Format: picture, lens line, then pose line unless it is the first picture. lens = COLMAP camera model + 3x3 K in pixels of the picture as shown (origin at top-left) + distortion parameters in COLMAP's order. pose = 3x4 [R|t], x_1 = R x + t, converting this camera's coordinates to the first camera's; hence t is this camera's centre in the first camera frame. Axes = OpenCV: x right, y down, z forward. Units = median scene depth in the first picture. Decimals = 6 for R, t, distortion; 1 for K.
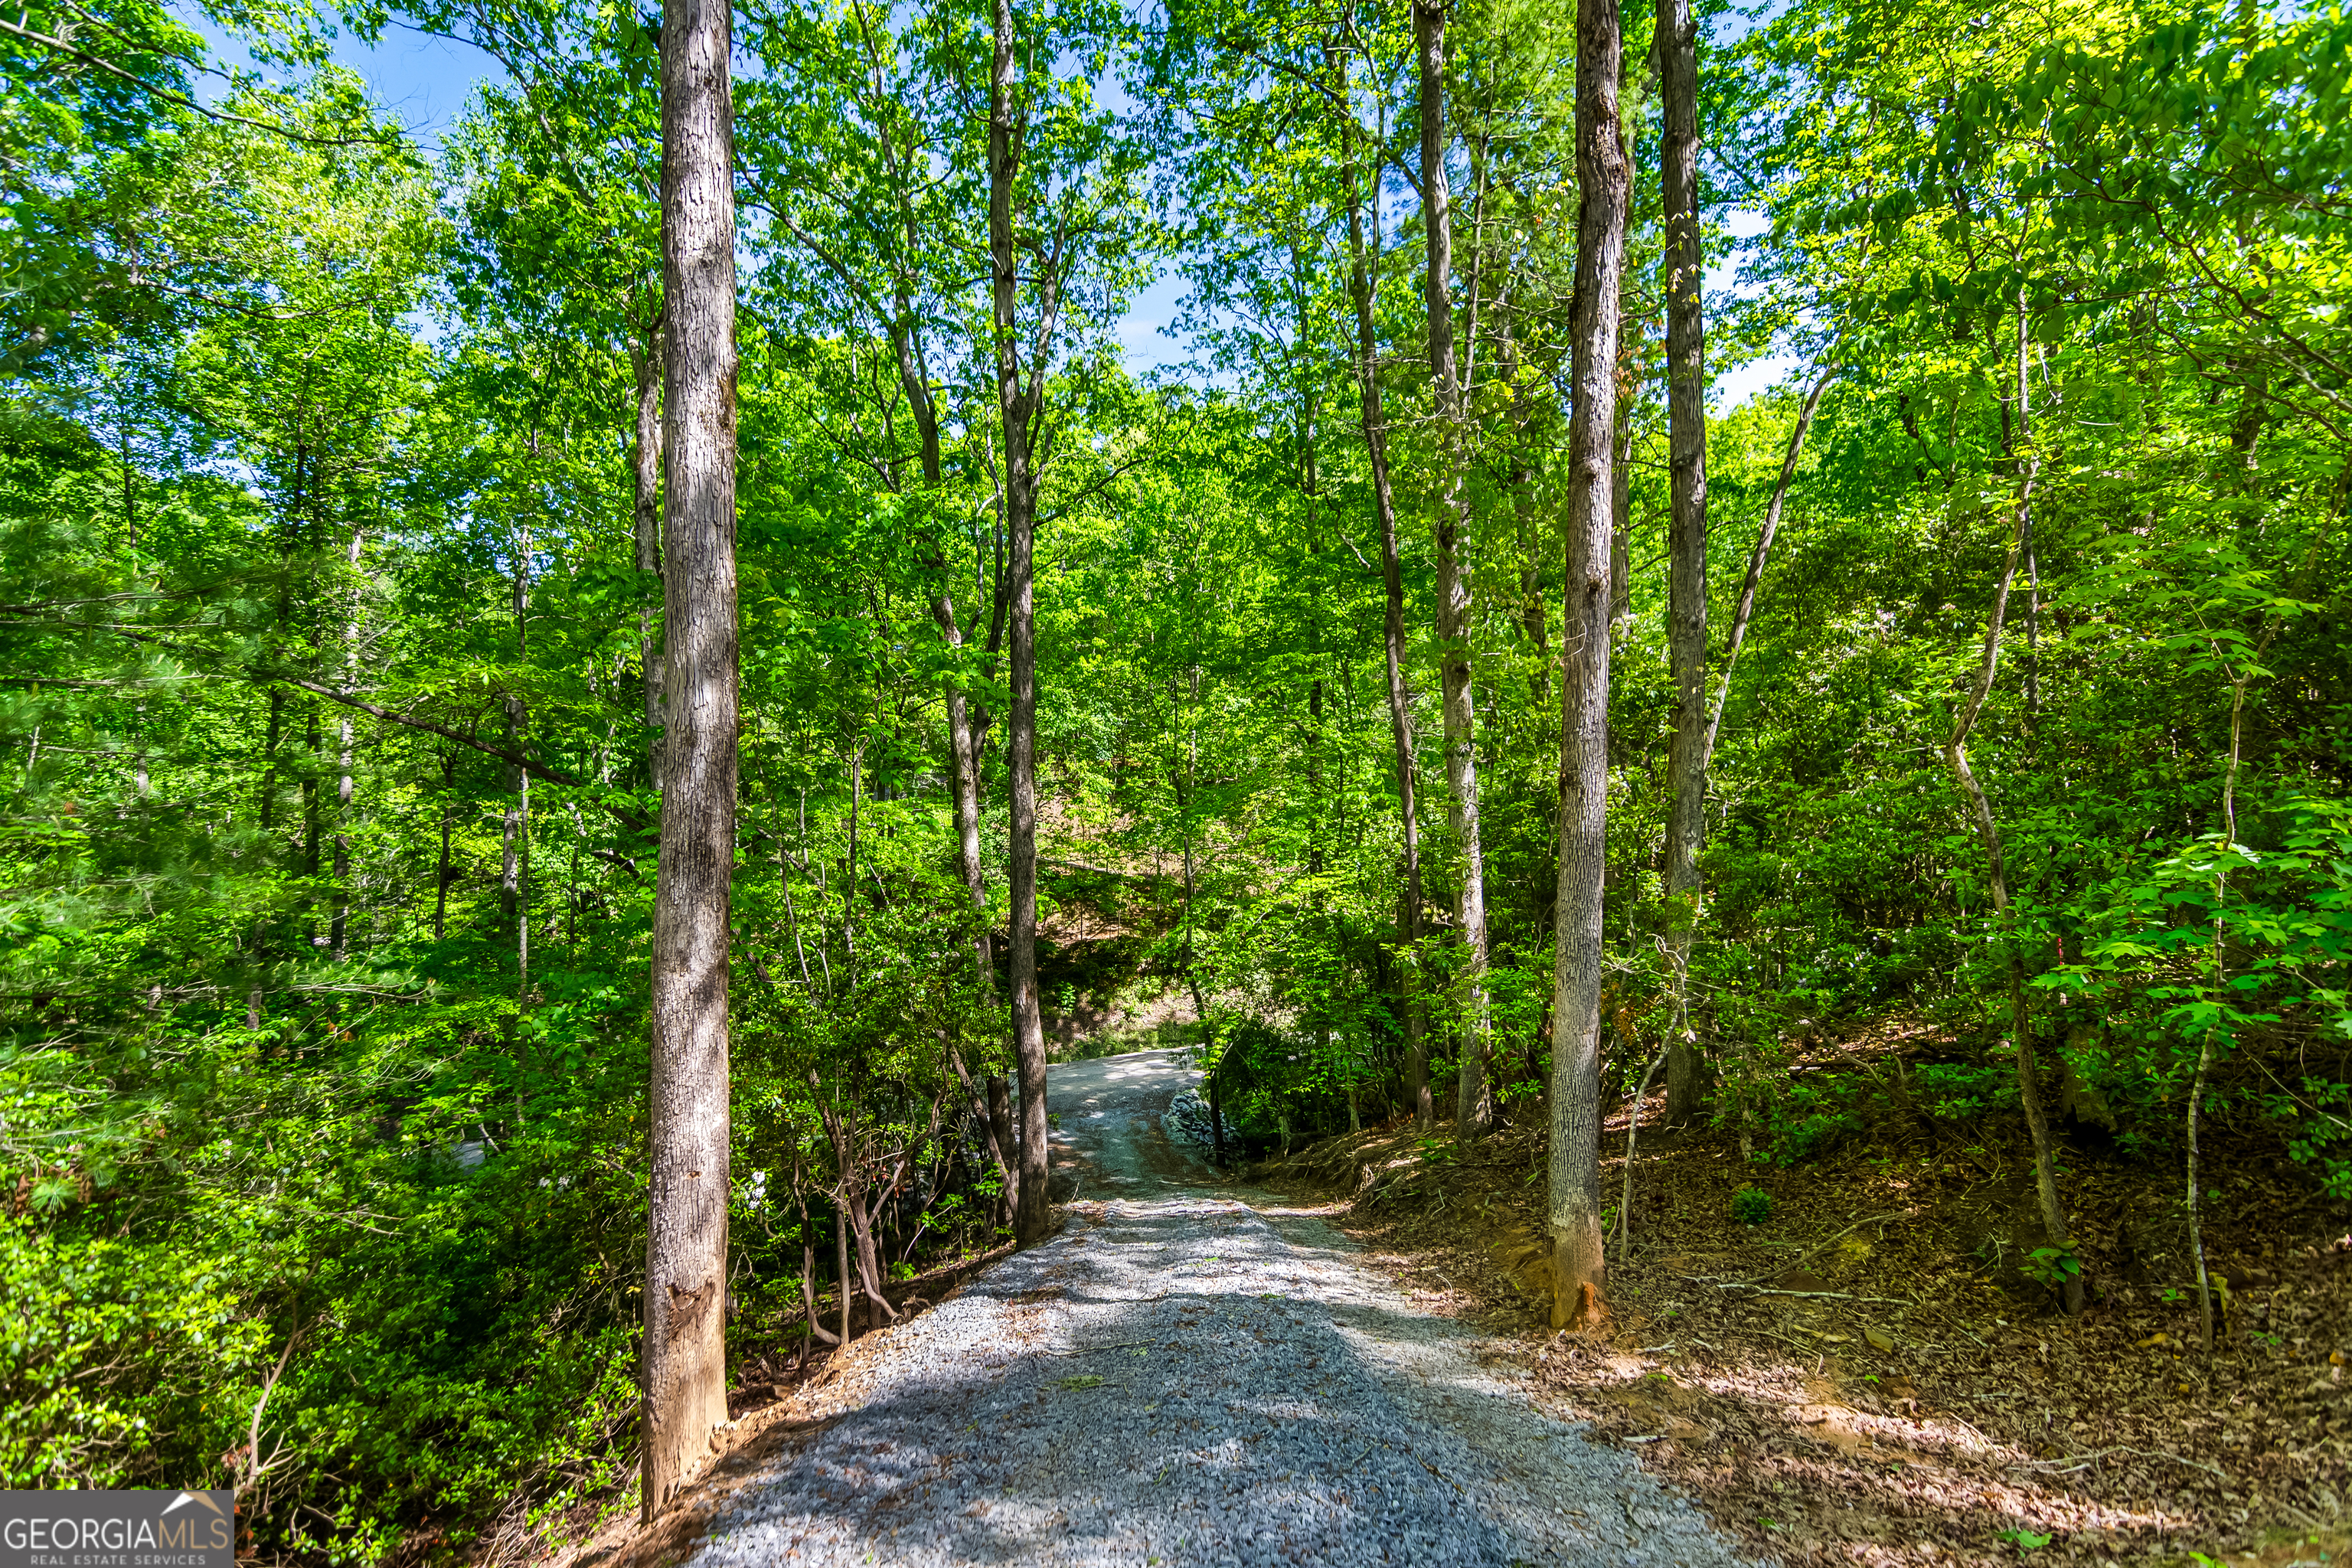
lens RADIAL K [[1167.1, 0, 1173.5], [0, 1167.1, 779.9], [0, 0, 1]] dist [0.001534, 0.001585]
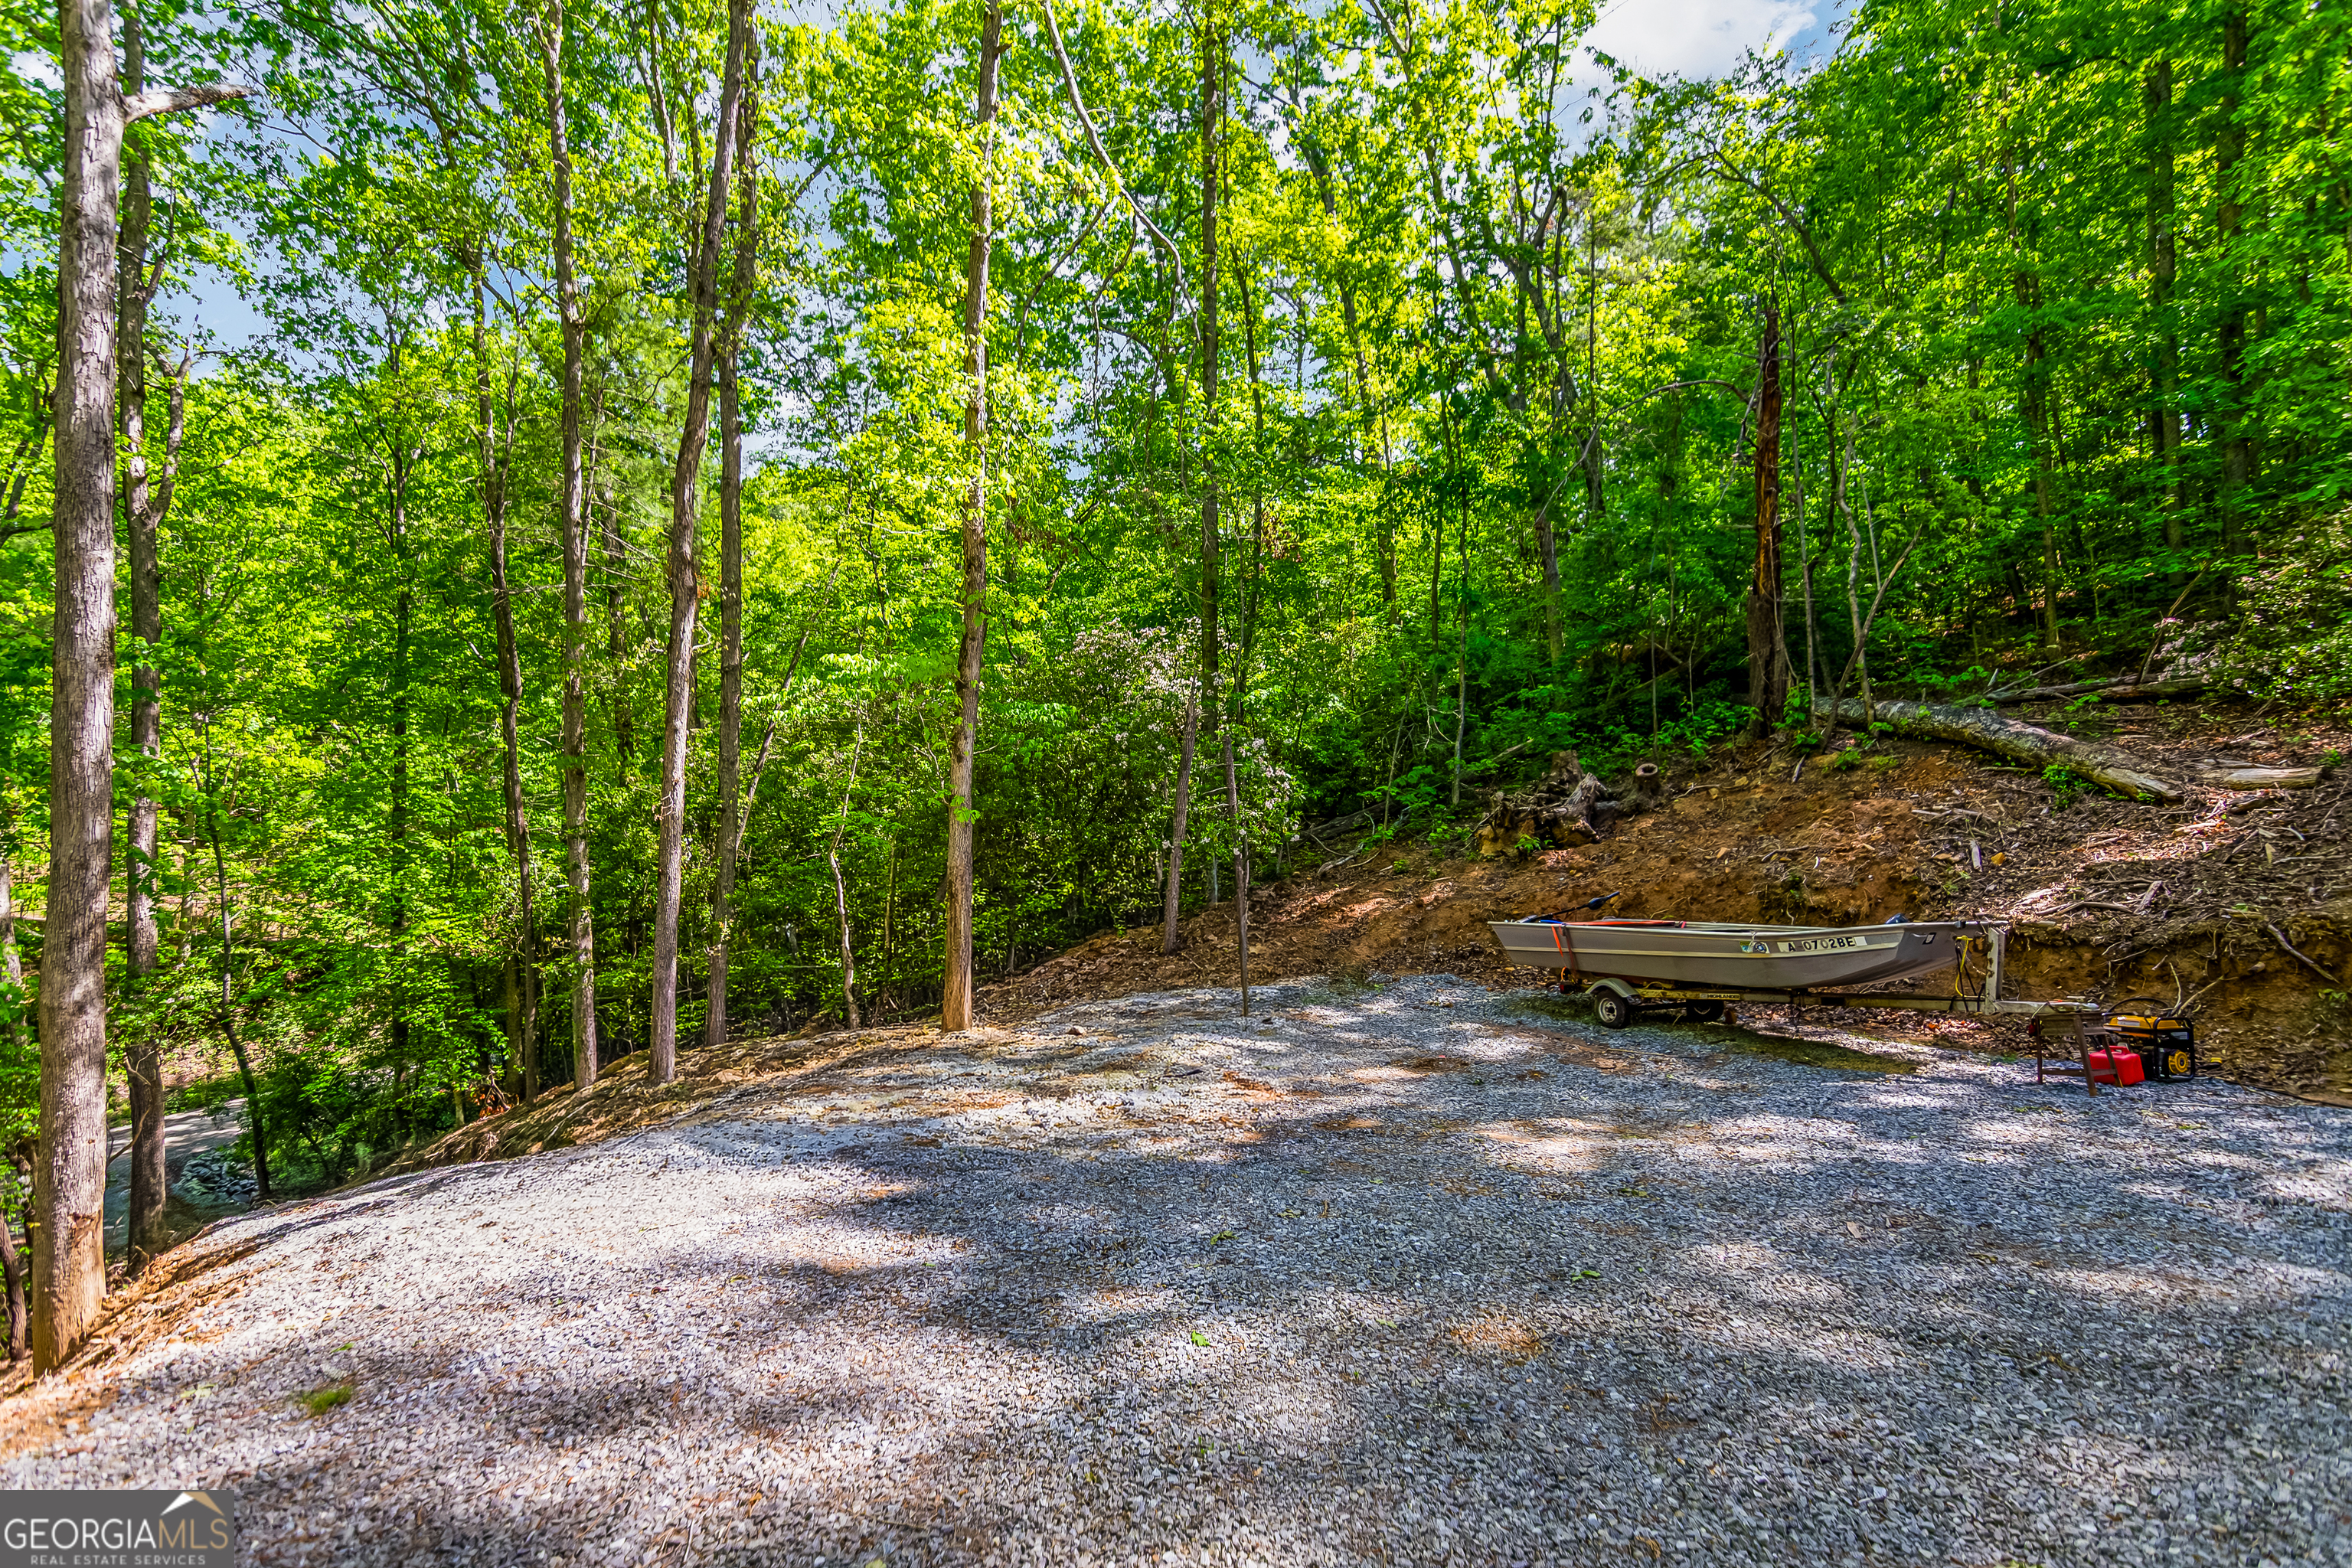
lens RADIAL K [[1125.2, 0, 1141.7], [0, 1125.2, 782.8], [0, 0, 1]] dist [0.003055, 0.000828]
pose [[0.731825, 0.029403, 0.680858, -0.187426], [-0.024139, 0.999560, -0.017220, -0.071078], [-0.681065, -0.003833, 0.732213, -0.486356]]
